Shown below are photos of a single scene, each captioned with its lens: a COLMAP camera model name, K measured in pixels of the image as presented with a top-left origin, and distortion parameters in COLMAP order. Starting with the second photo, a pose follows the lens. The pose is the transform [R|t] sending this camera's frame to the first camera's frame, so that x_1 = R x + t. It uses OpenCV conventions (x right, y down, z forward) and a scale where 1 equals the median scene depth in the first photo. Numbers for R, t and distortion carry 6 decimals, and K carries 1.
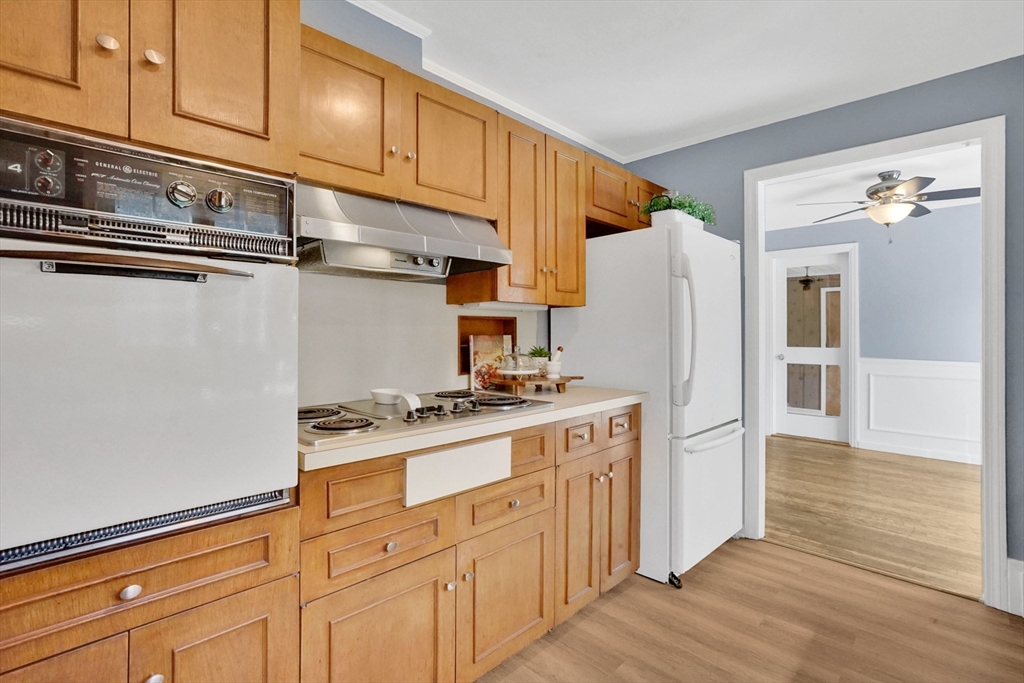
lens RADIAL K [[483.6, 0, 511.7], [0, 483.6, 333.6], [0, 0, 1]] dist [-0.052811, 0.023812]
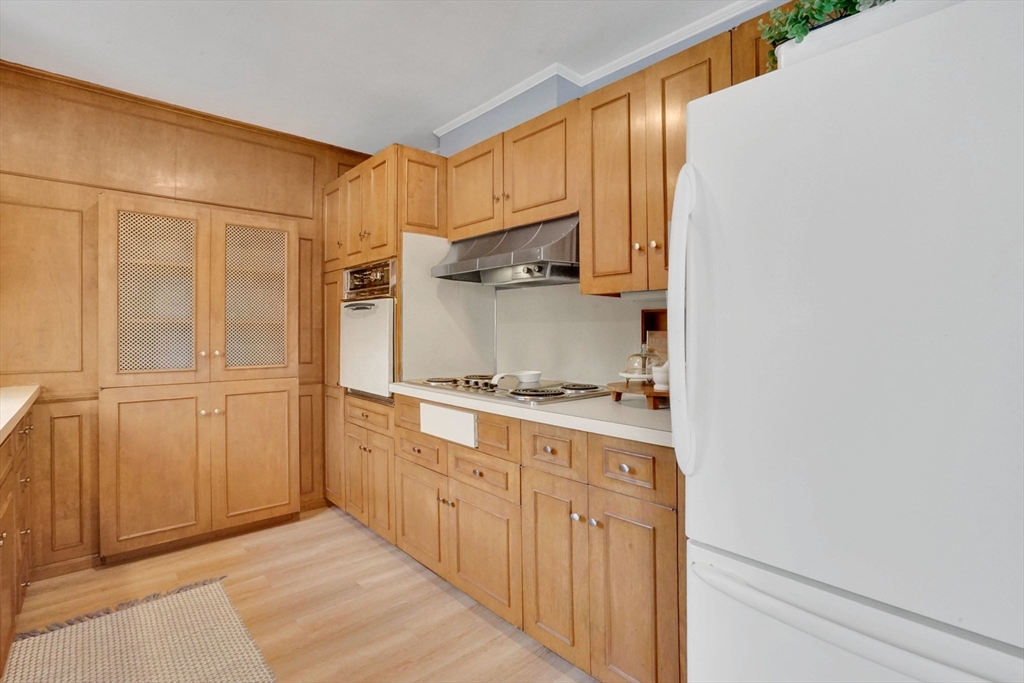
lens RADIAL K [[483.6, 0, 511.7], [0, 483.6, 333.6], [0, 0, 1]] dist [-0.052811, 0.023812]
pose [[-0.065645, 0.005349, -0.997829, 1.085812], [-0.005668, 0.999967, 0.005734, 0.005493], [0.997827, 0.006032, -0.065613, 1.072295]]
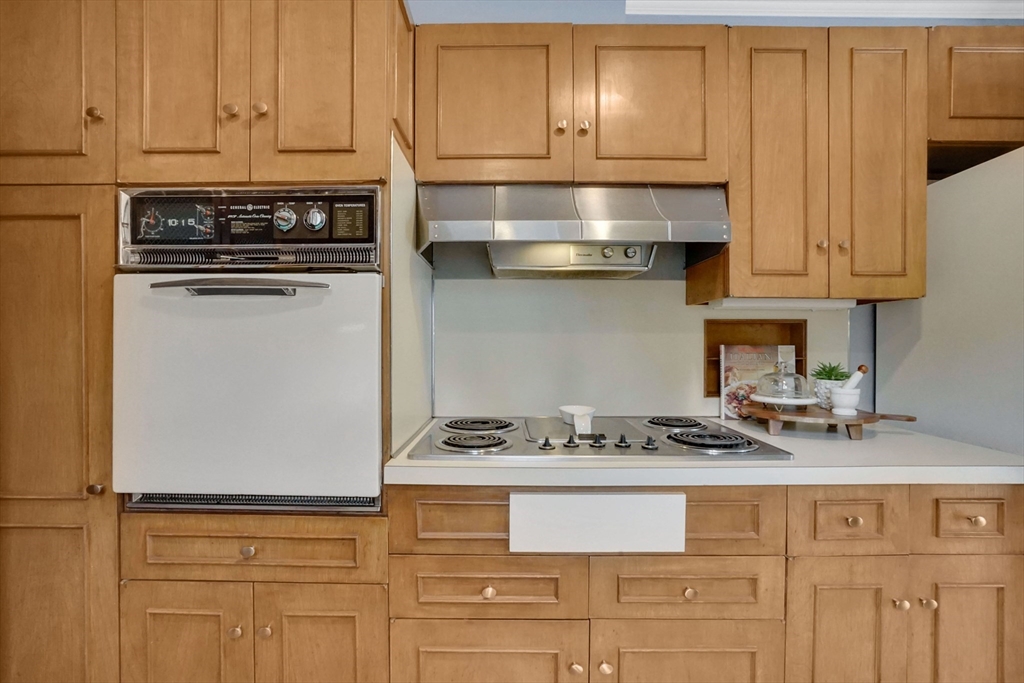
lens RADIAL K [[493.3, 0, 513.9], [0, 493.3, 343.5], [0, 0, 1]] dist [-0.053729, 0.031573]
pose [[0.698998, 0.008939, -0.715068, 0.297608], [-0.004860, 0.999958, 0.007749, -0.004051], [0.715107, -0.001941, 0.699012, 0.317434]]
